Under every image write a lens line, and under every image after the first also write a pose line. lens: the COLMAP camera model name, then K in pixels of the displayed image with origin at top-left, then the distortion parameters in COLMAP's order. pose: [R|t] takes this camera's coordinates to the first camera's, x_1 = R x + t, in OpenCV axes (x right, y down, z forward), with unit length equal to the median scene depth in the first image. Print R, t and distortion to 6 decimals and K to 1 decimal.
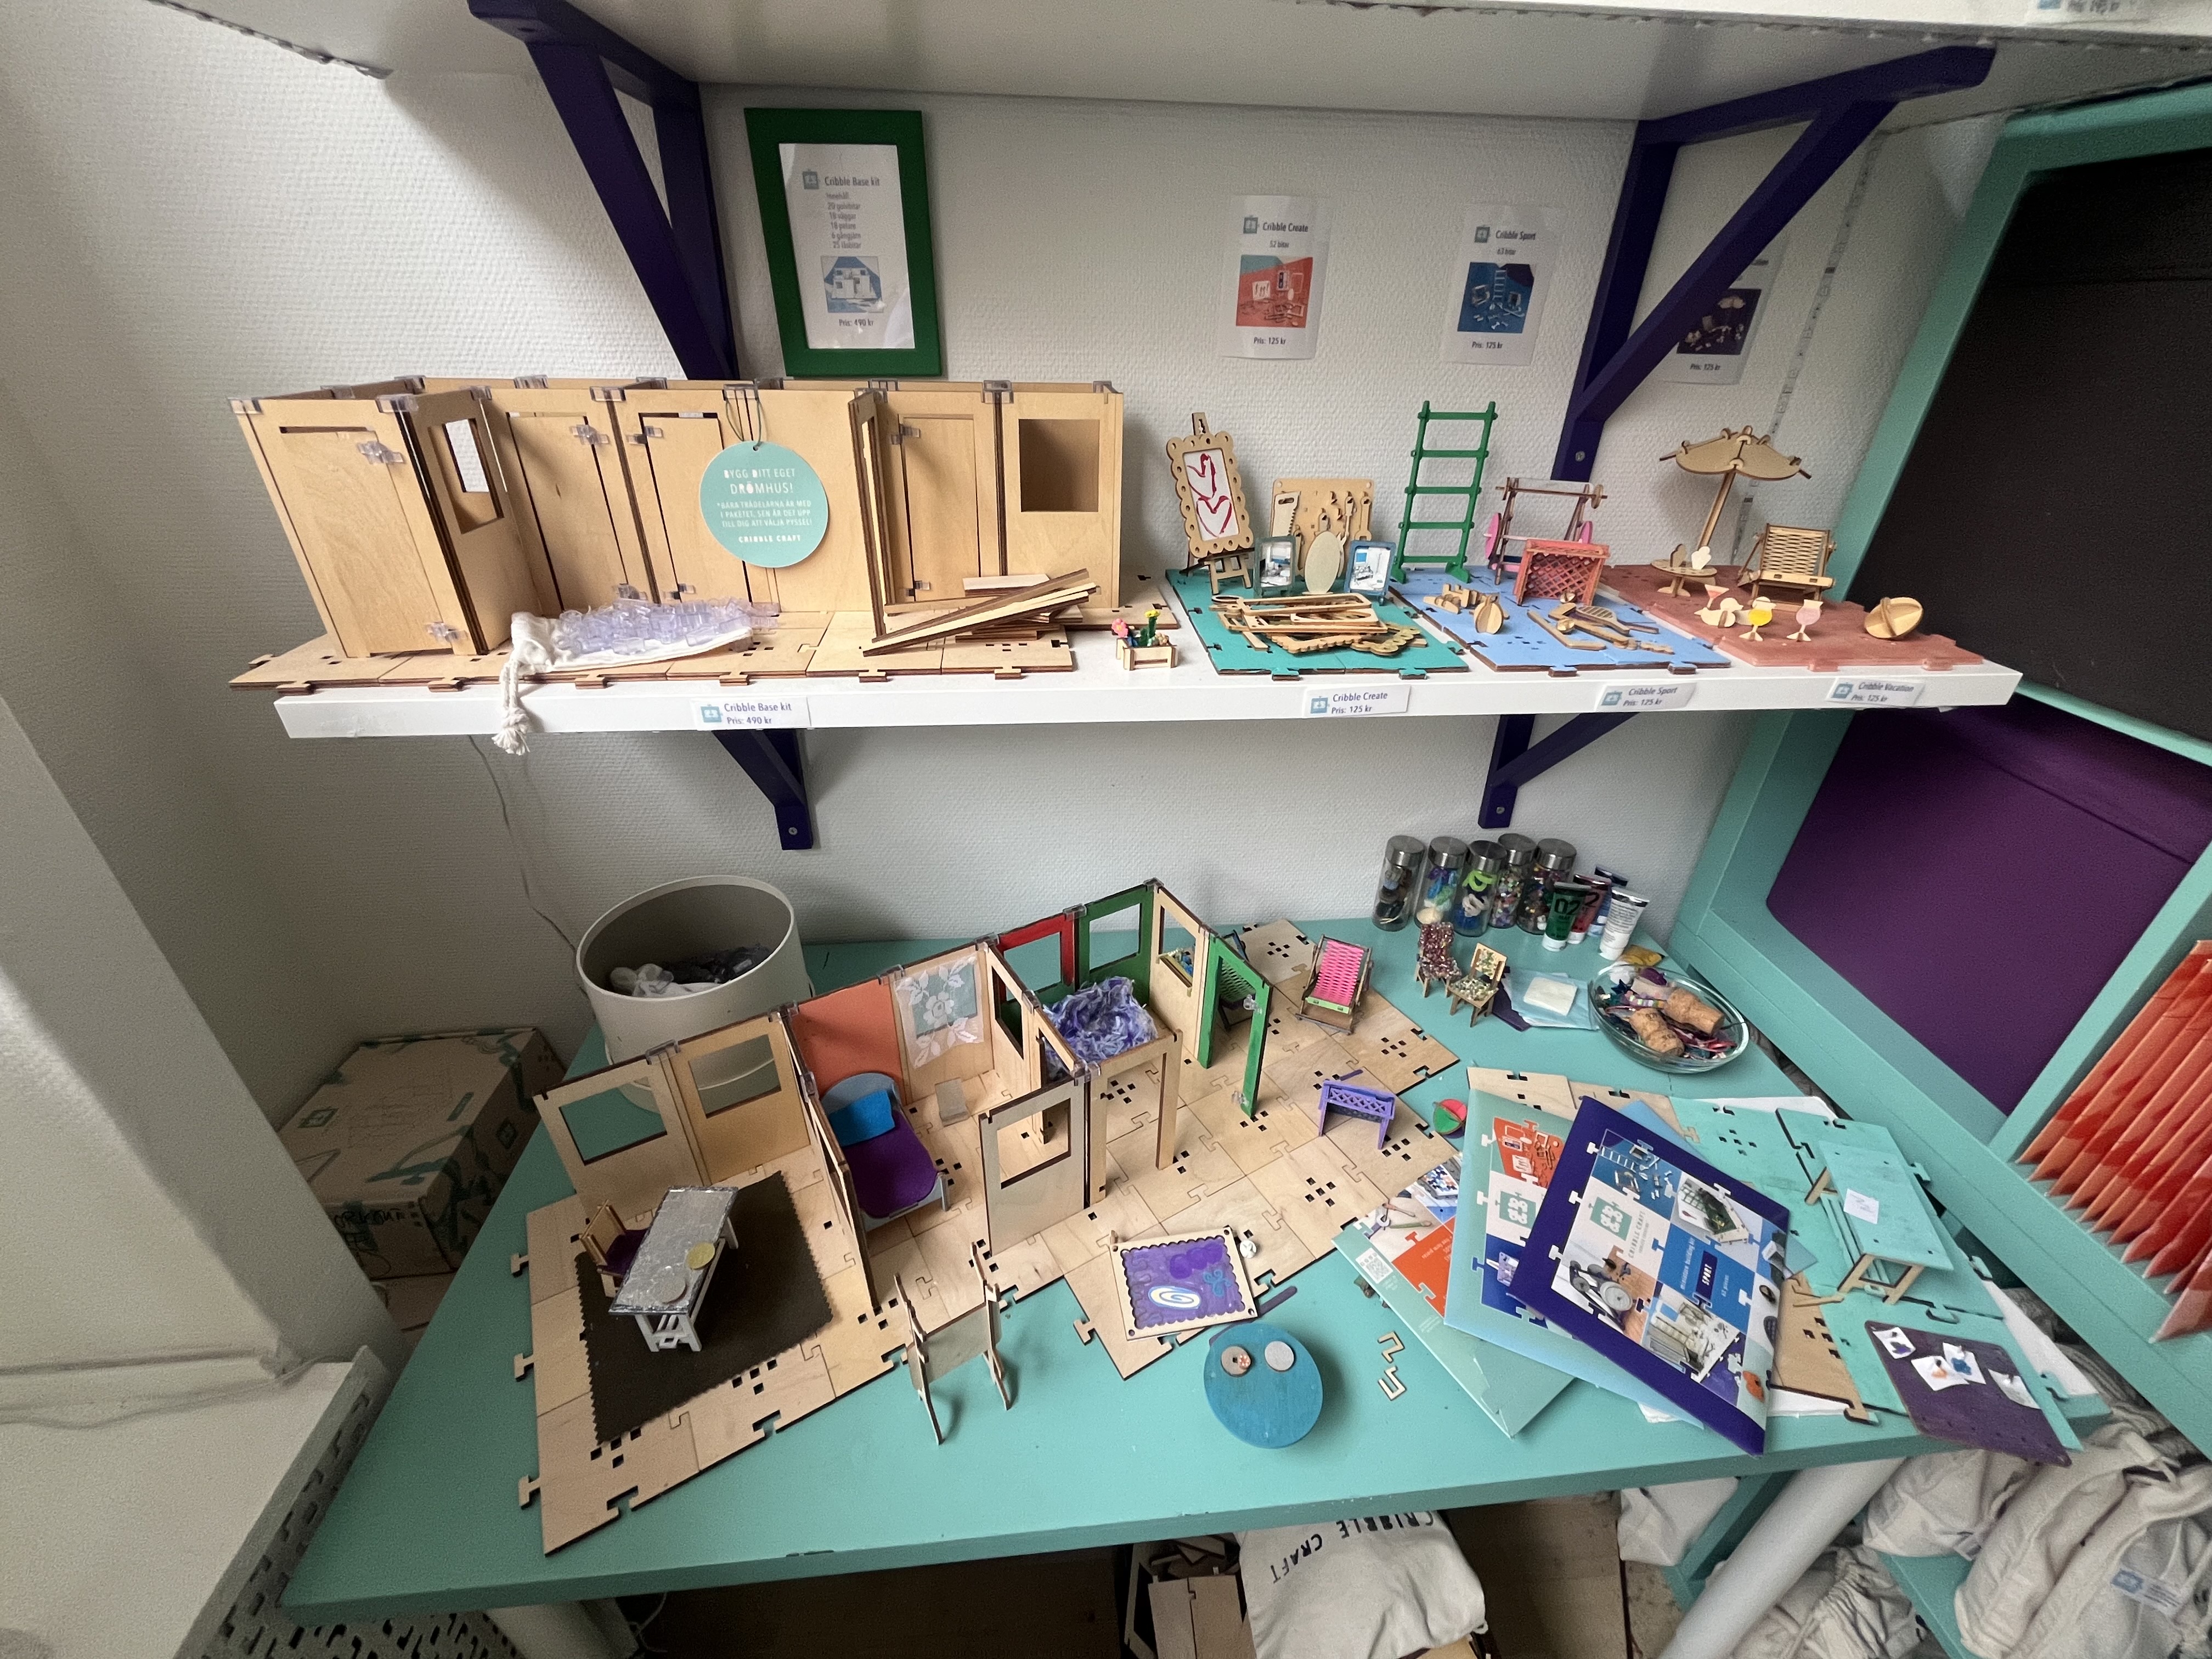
lens RADIAL K [[903.8, 0, 1104.7], [0, 903.8, 826.5], [0, 0, 1]] dist [-0.003894, 0.000523]
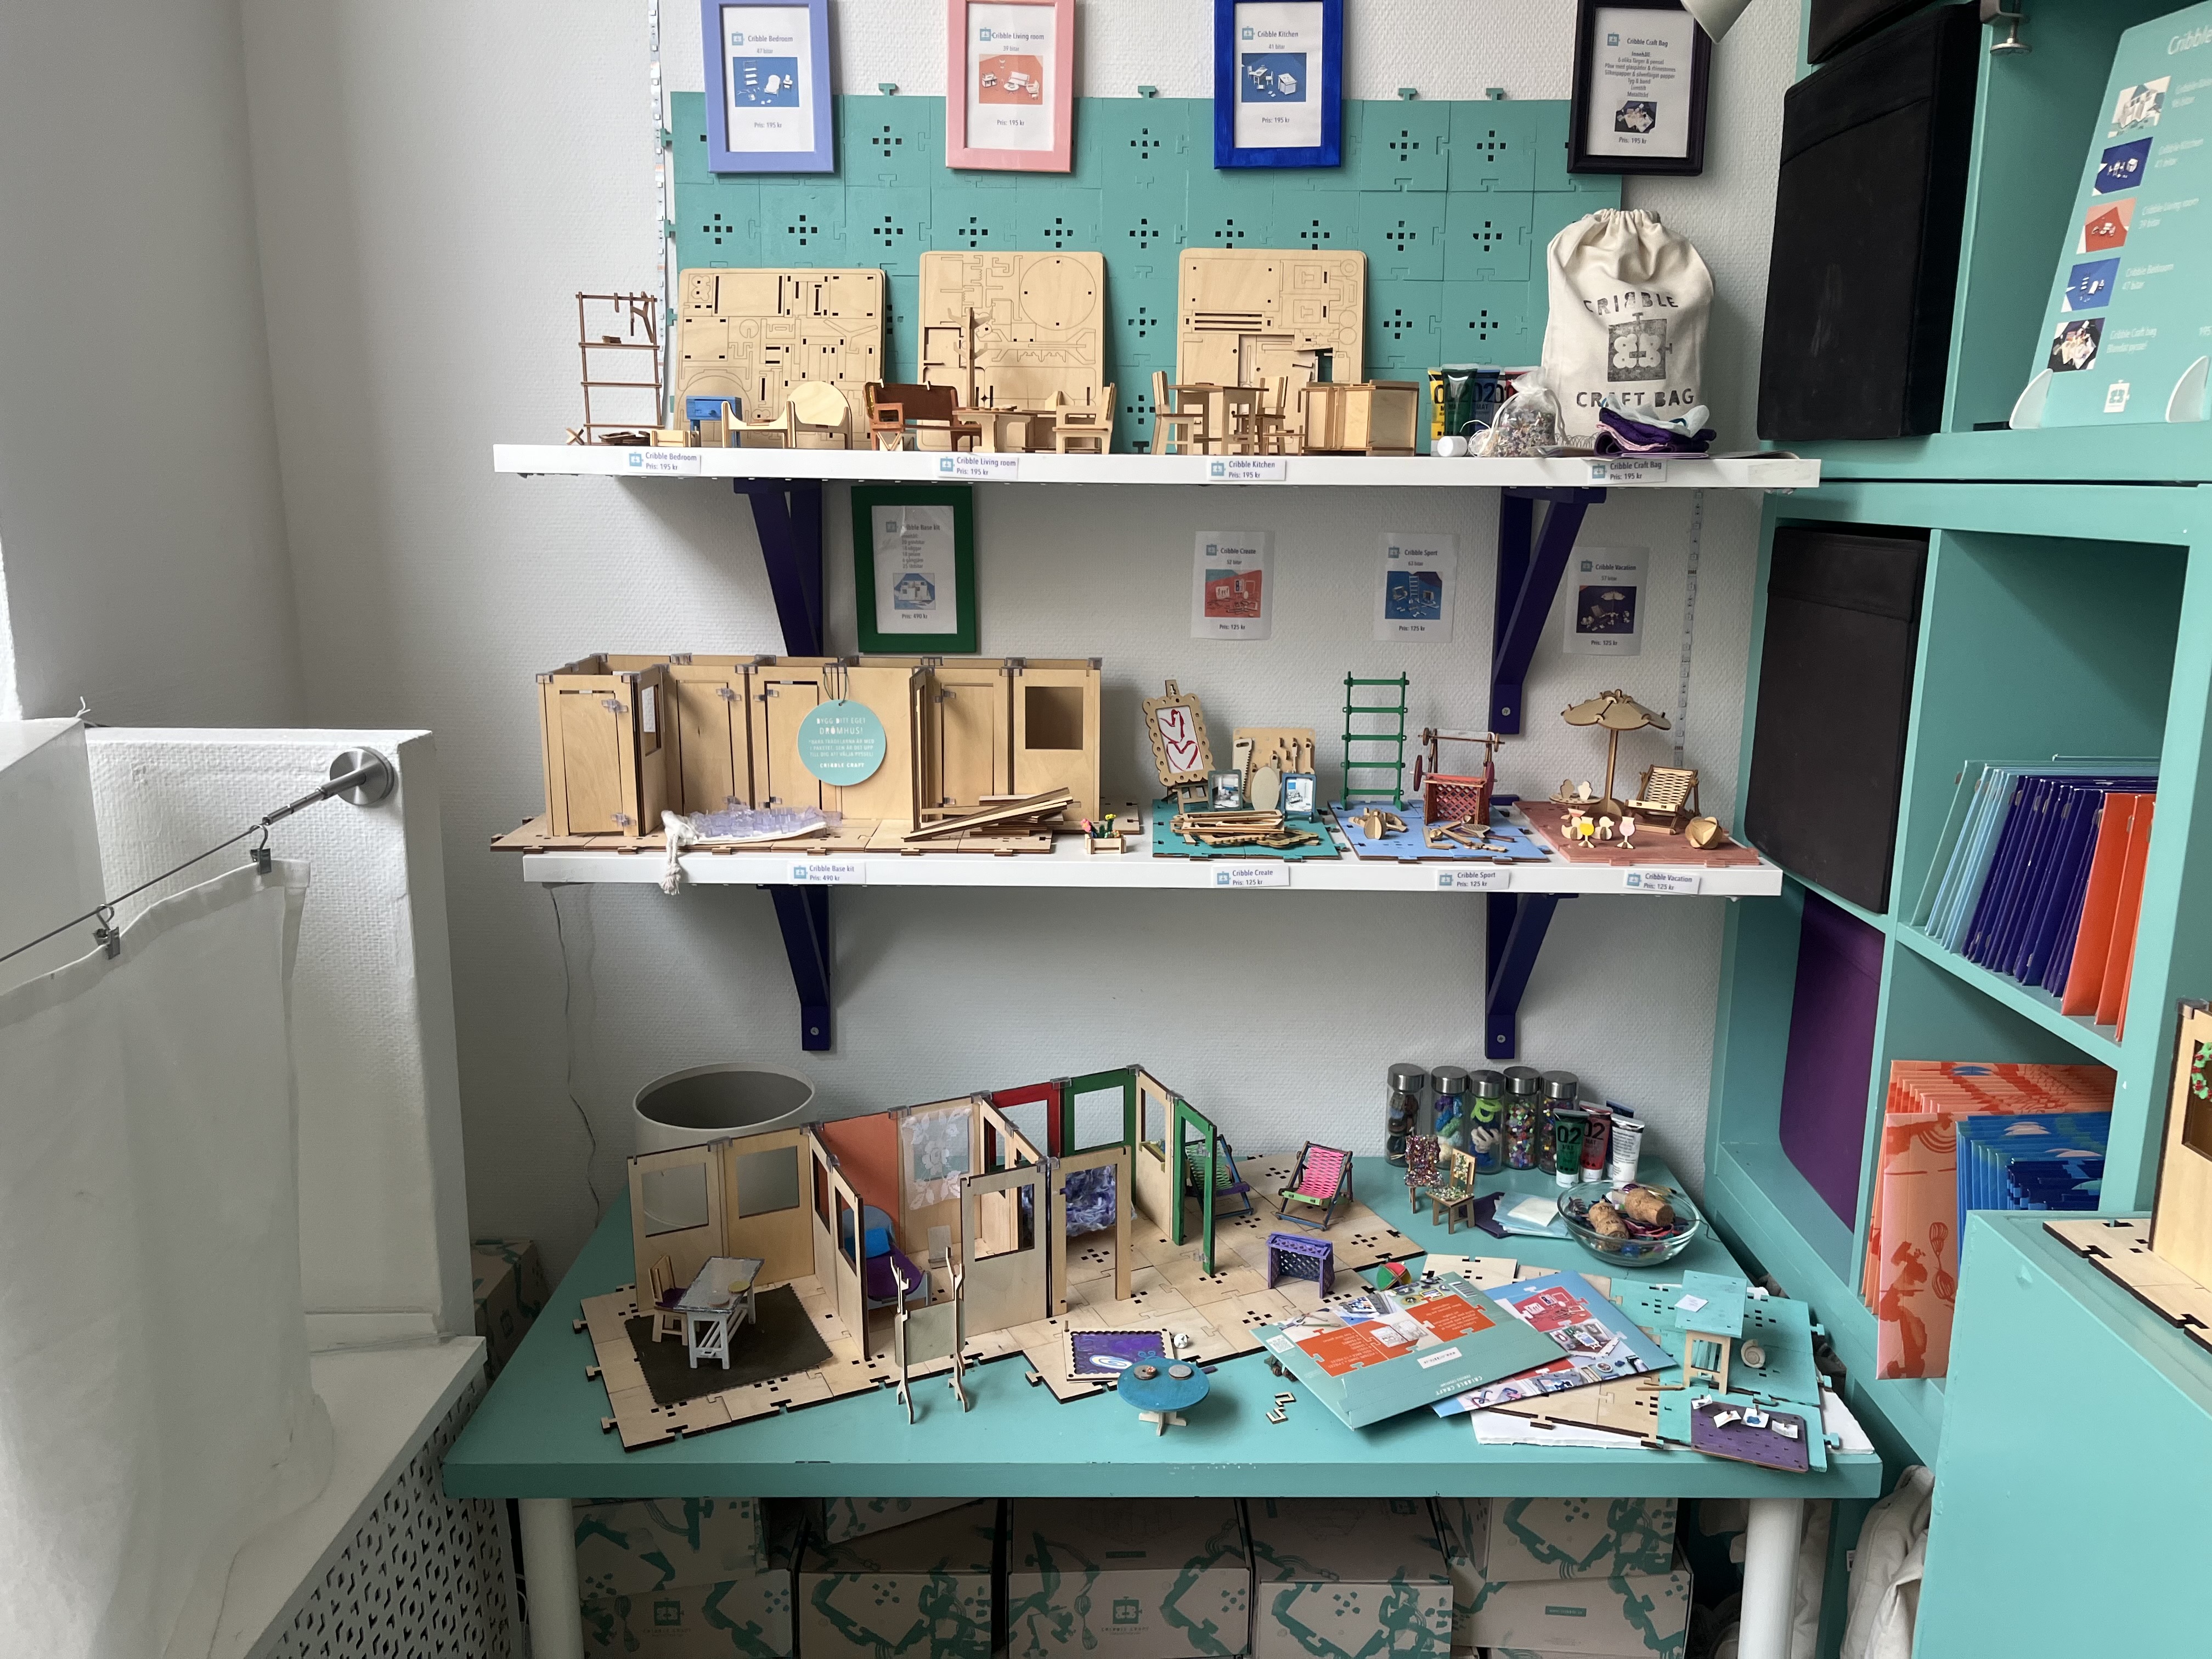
lens RADIAL K [[1729.0, 0, 1115.0], [0, 1729.0, 824.2], [0, 0, 1]] dist [0.040355, -0.011791]
pose [[0.994563, 0.012885, -0.103337, 0.290287], [-0.044483, 0.949793, -0.309700, 0.518879], [0.094158, 0.312613, 0.945202, -1.308197]]
